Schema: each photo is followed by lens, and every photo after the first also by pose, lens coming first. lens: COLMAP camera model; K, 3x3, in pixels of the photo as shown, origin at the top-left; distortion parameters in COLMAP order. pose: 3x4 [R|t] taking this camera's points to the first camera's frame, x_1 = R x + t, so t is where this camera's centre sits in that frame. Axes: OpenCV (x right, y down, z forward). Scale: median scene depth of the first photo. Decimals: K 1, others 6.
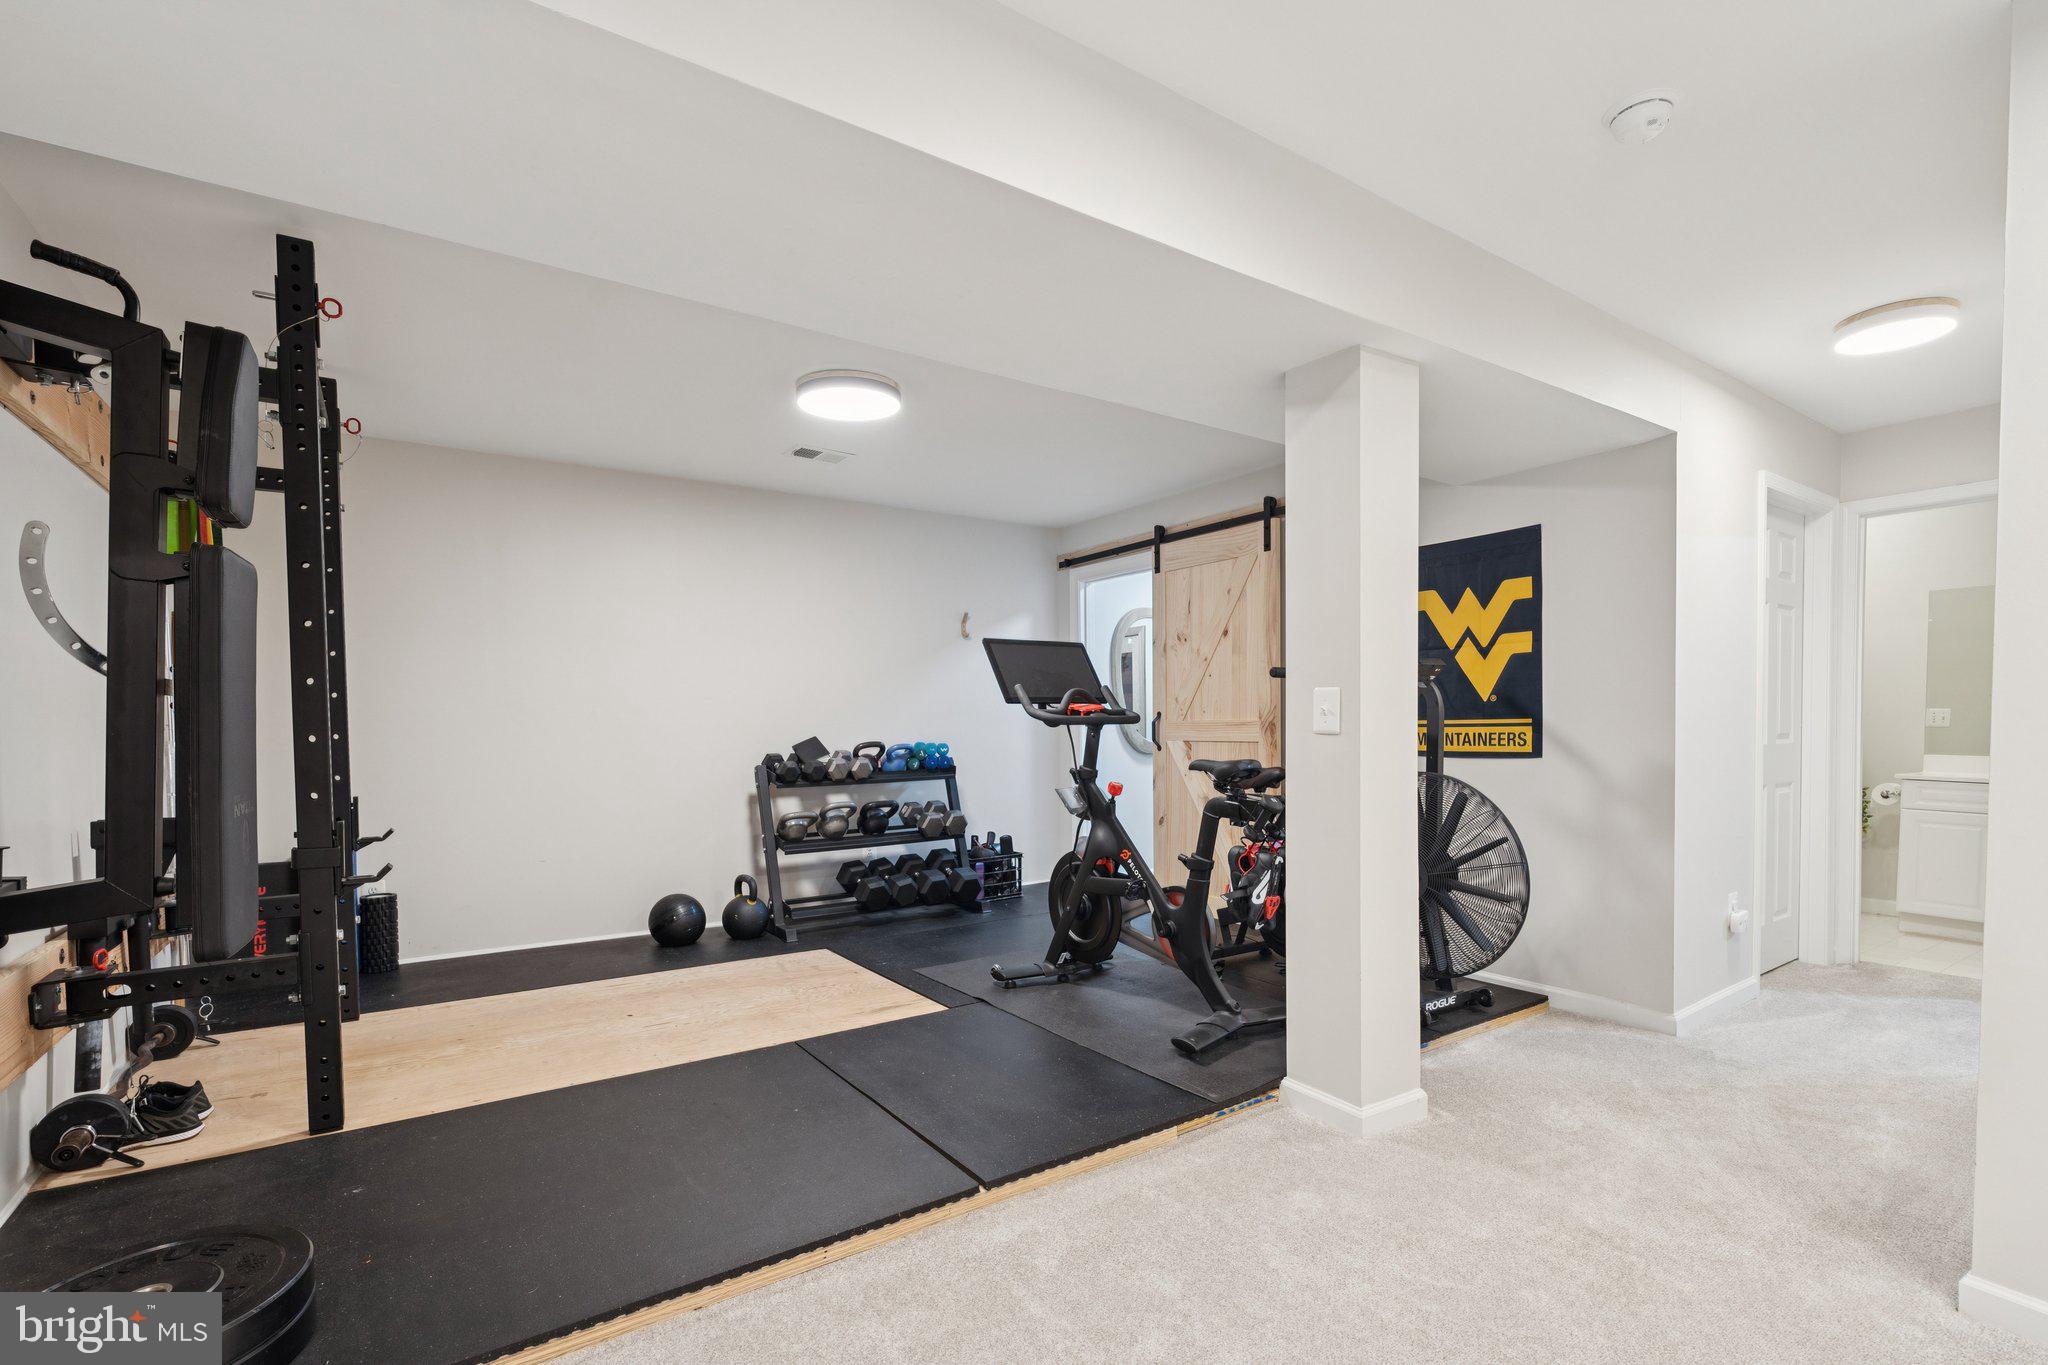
lens RADIAL K [[920.5, 0, 1009.6], [0, 920.5, 746.1], [0, 0, 1]] dist [-0.001365, -0.000363]
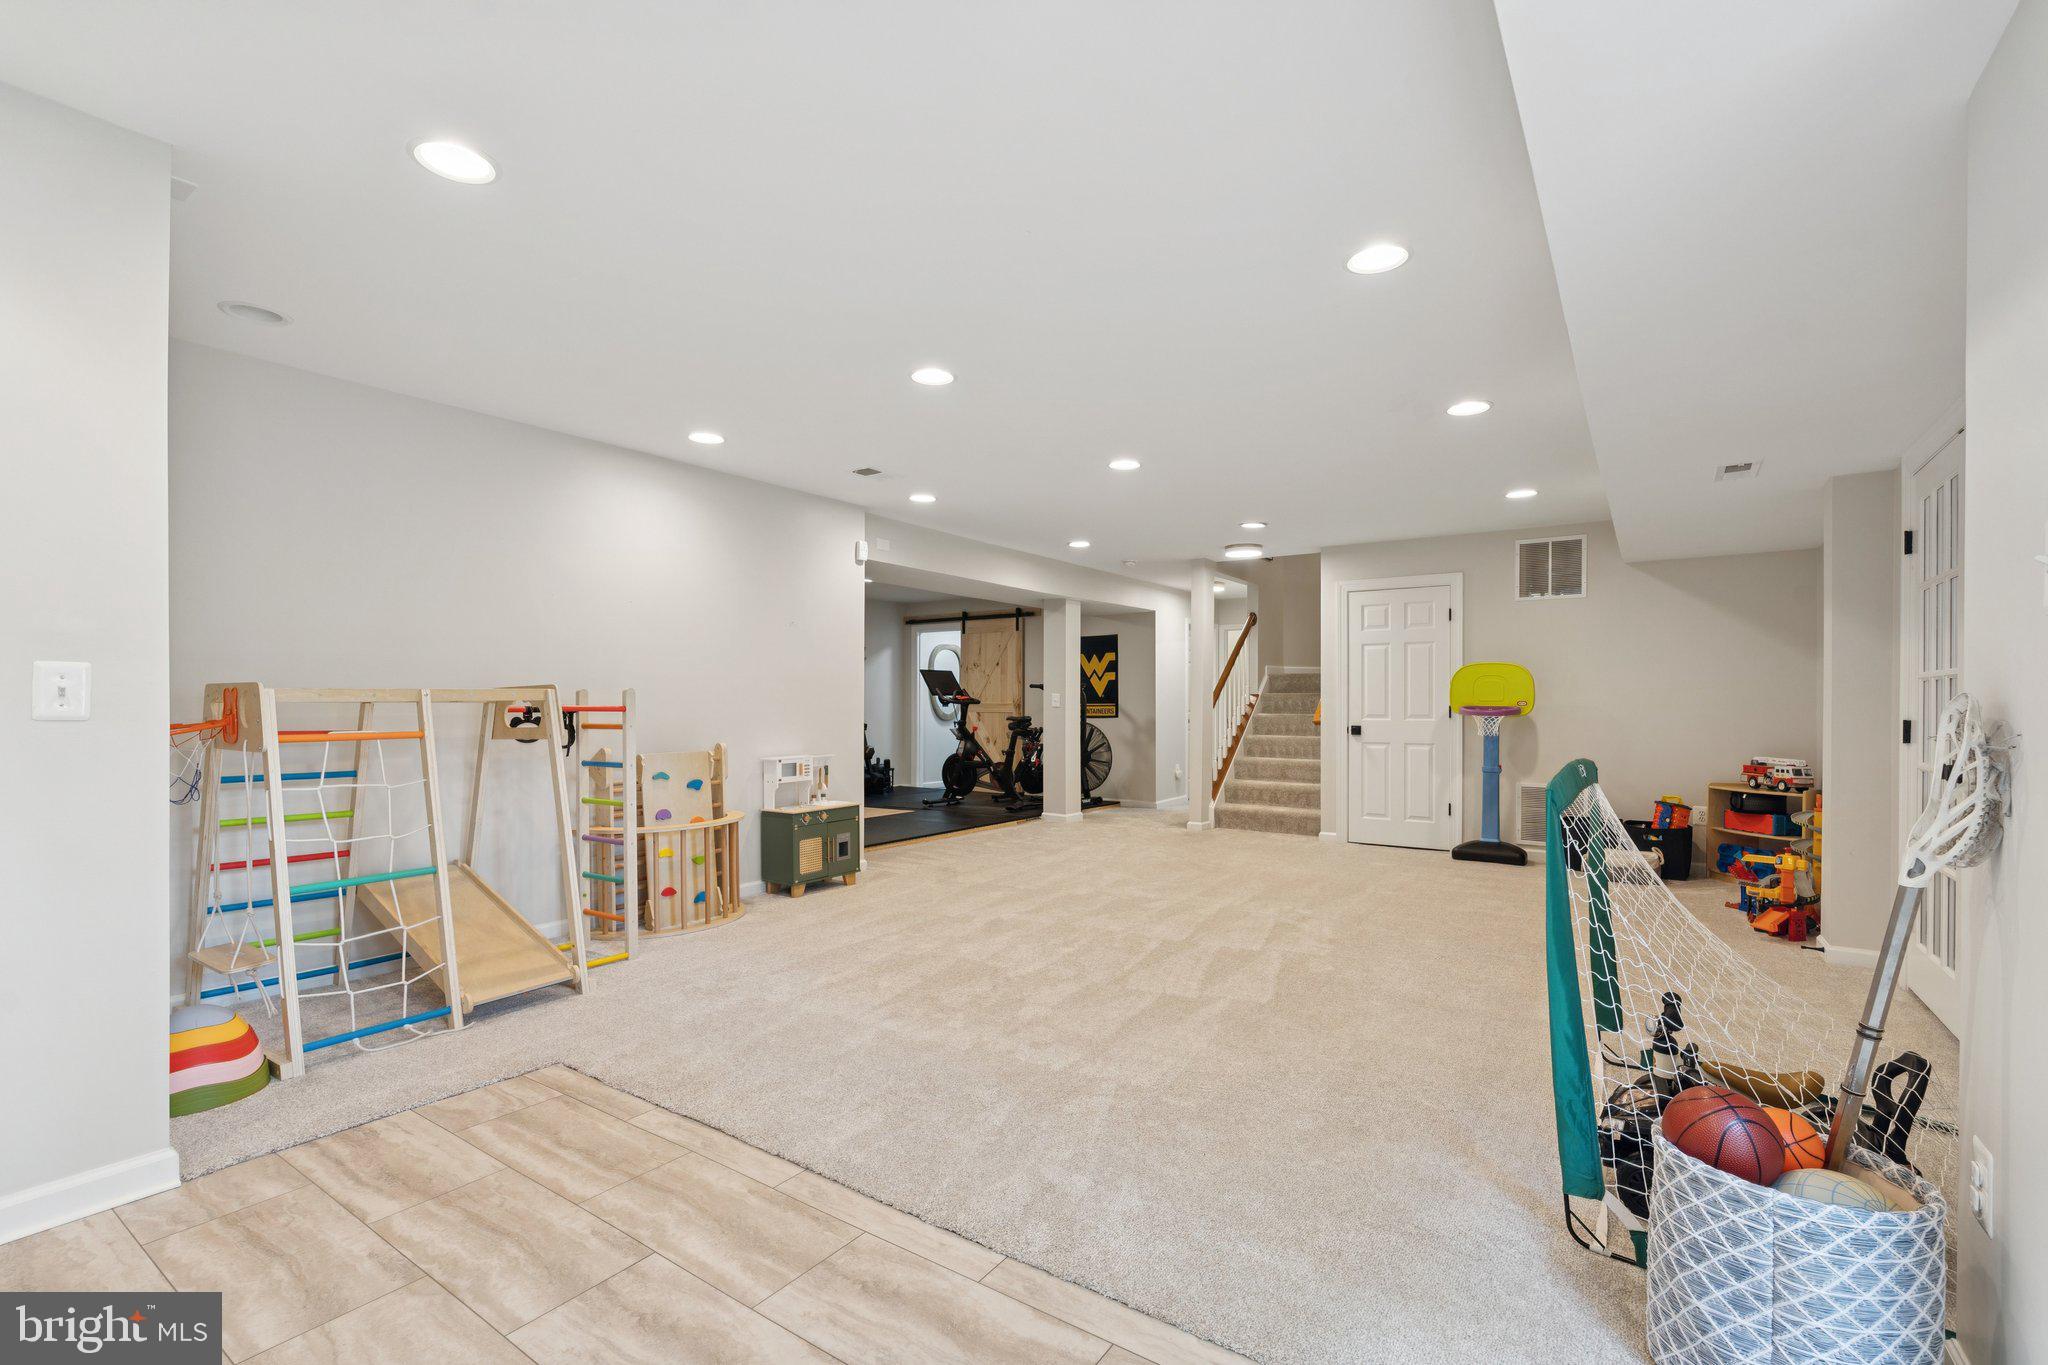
lens RADIAL K [[920.5, 0, 1020.1], [0, 920.5, 696.3], [0, 0, 1]] dist [-0.001365, -0.000363]
pose [[0.930886, 0.014000, 0.365041, -0.738405], [-0.000363, 0.999300, -0.037400, 0.054563], [-0.365310, 0.034682, 0.930240, -1.530299]]
